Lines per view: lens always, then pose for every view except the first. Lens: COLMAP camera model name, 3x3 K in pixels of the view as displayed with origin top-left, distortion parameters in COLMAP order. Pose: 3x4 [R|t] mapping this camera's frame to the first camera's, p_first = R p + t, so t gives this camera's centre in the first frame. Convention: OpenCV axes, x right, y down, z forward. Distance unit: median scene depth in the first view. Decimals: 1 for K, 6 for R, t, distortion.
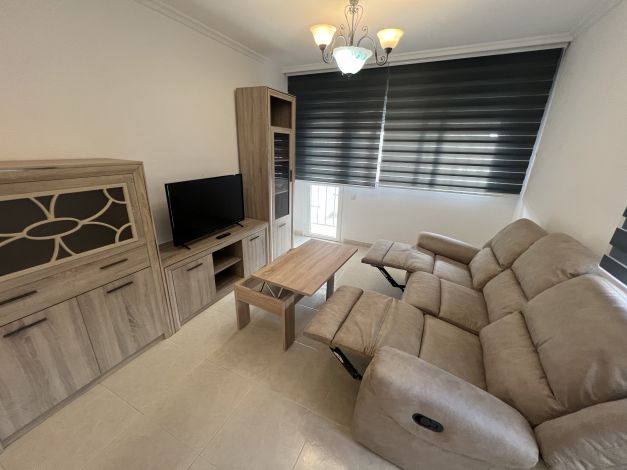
lens RADIAL K [[252.9, 0, 312.1], [0, 252.9, 231.5], [0, 0, 1]] dist [0.000495, 0.000362]
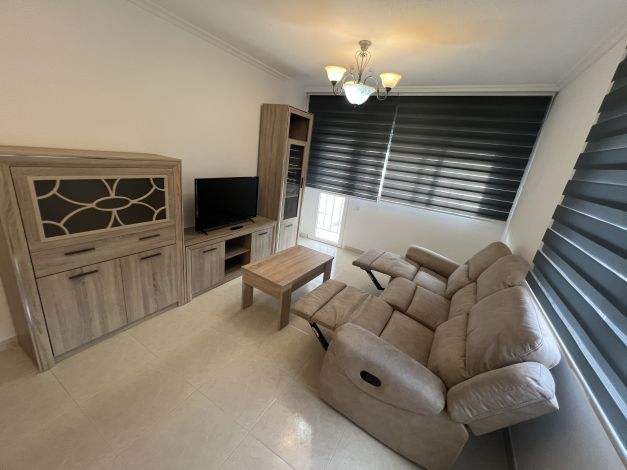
lens RADIAL K [[252.9, 0, 312.1], [0, 252.9, 231.5], [0, 0, 1]] dist [0.000495, 0.000362]
pose [[0.992323, 0.113303, -0.049568, 0.062230], [-0.114802, 0.992979, -0.028515, 0.031192], [0.045989, 0.033986, 0.998364, -0.166320]]
